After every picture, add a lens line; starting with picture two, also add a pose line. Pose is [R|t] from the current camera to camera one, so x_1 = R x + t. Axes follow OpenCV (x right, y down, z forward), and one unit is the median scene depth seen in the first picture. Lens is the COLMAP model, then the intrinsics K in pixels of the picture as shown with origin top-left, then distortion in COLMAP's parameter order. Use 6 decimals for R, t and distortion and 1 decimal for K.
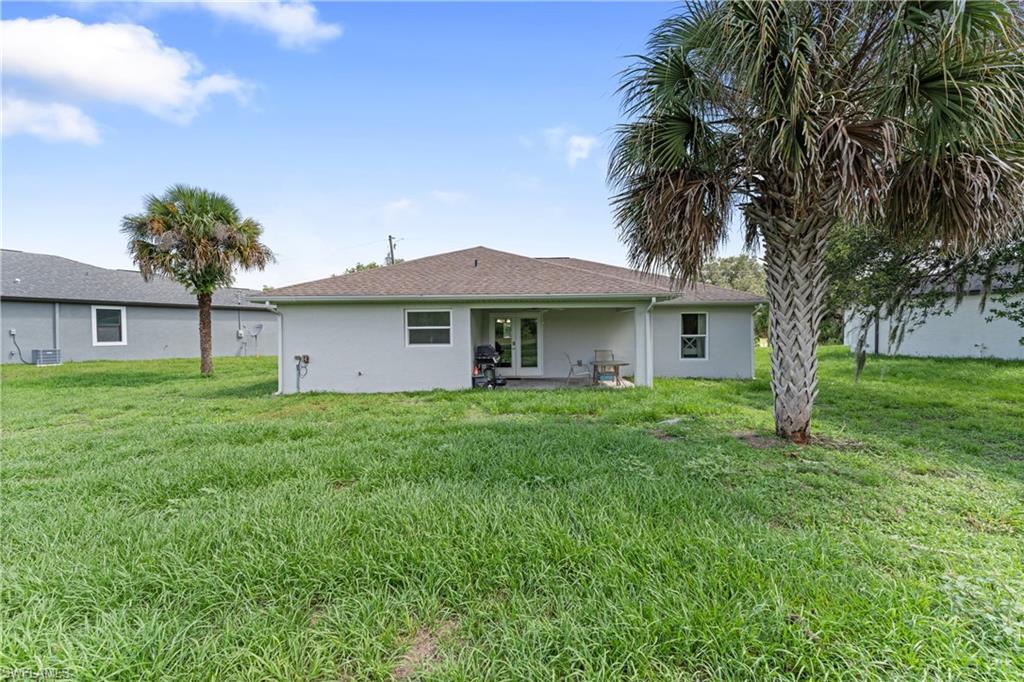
lens RADIAL K [[413.2, 0, 512.0], [0, 413.2, 337.6], [0, 0, 1]] dist [0.003651, -0.001450]
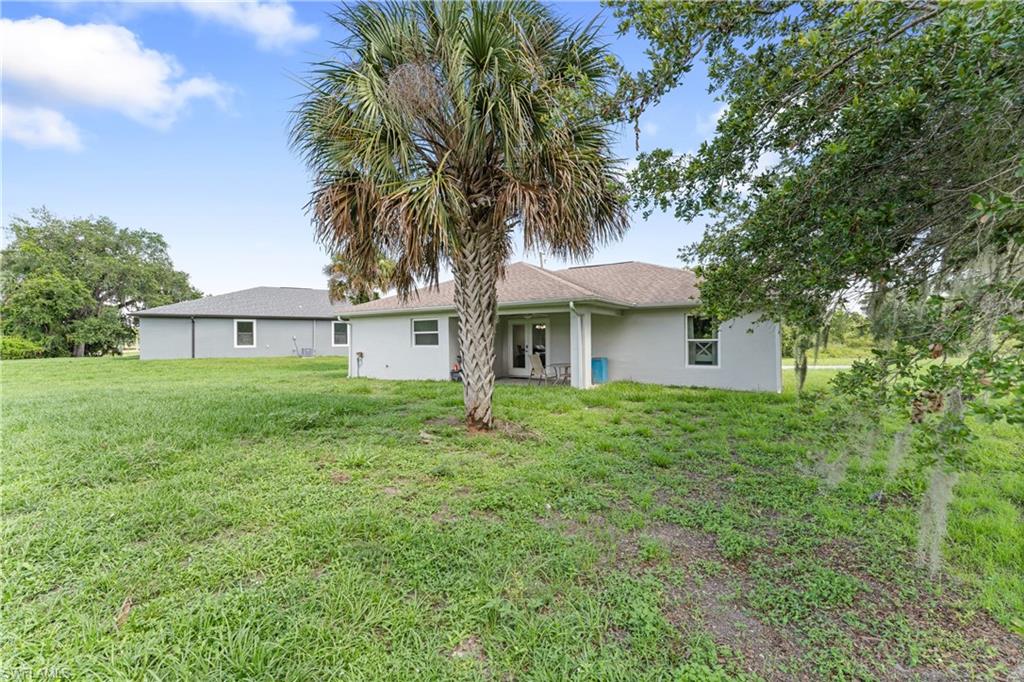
lens RADIAL K [[413.2, 0, 507.4], [0, 413.2, 339.5], [0, 0, 1]] dist [0.003651, -0.001450]
pose [[0.854422, 0.001350, -0.519578, 0.698876], [-0.008551, 0.999898, -0.011465, 0.011062], [0.519509, 0.014239, 0.854346, 0.011917]]
